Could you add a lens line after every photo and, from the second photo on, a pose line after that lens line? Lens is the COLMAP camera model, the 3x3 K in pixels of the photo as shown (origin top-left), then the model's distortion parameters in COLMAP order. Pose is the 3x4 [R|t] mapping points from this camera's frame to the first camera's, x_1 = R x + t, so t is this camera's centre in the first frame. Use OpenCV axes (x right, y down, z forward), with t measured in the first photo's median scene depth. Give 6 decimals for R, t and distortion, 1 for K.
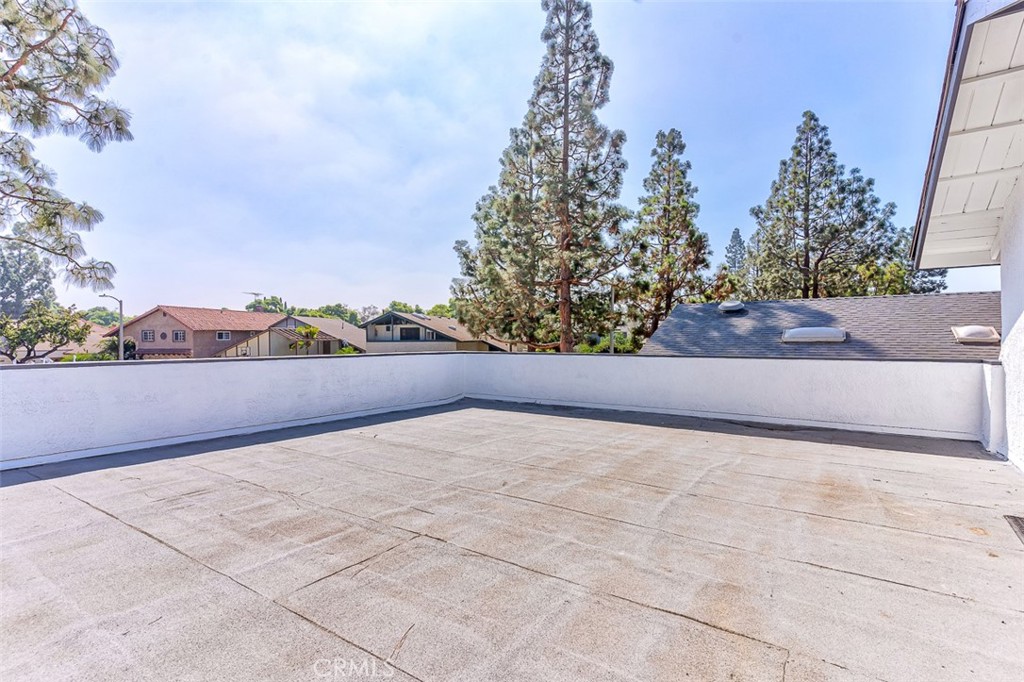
lens RADIAL K [[485.6, 0, 510.9], [0, 485.6, 339.4], [0, 0, 1]] dist [0.014331, 0.000650]
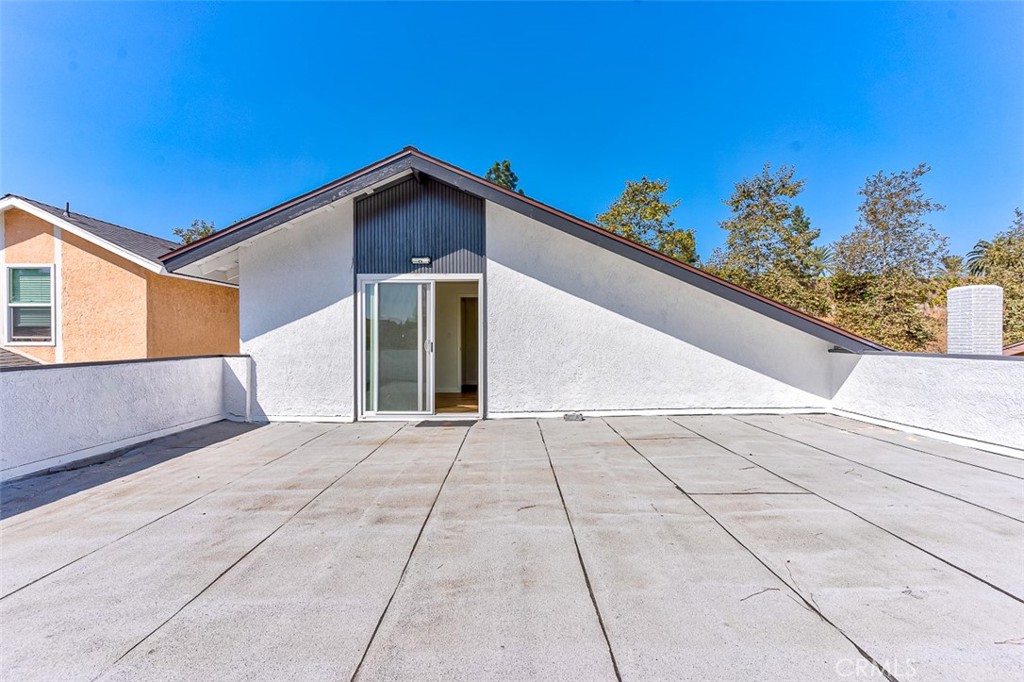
lens RADIAL K [[485.6, 0, 511.7], [0, 485.6, 339.5], [0, 0, 1]] dist [0.014331, 0.000650]
pose [[-0.560662, 0.001390, 0.828044, -0.743073], [0.008694, 0.999953, 0.004208, 0.006005], [-0.827999, 0.009559, -0.560648, 1.604064]]
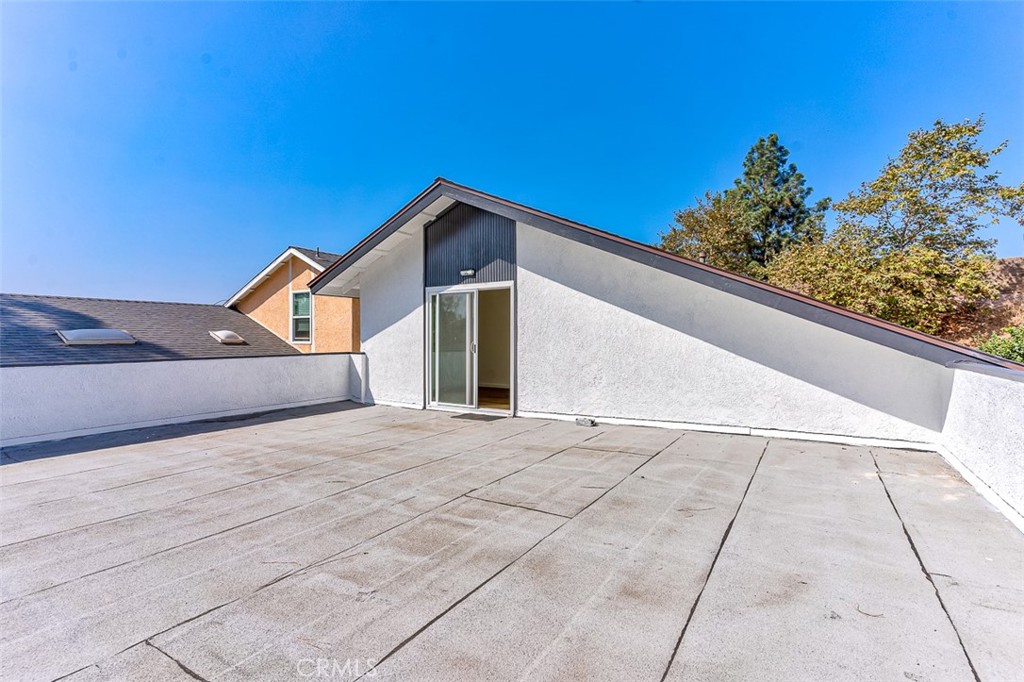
lens RADIAL K [[485.6, 0, 513.4], [0, 485.6, 337.5], [0, 0, 1]] dist [0.014331, 0.000650]
pose [[-0.036428, 0.002197, 0.999334, -1.136537], [0.007413, 0.999971, -0.001928, -0.002514], [-0.999309, 0.007338, -0.036443, 0.717650]]
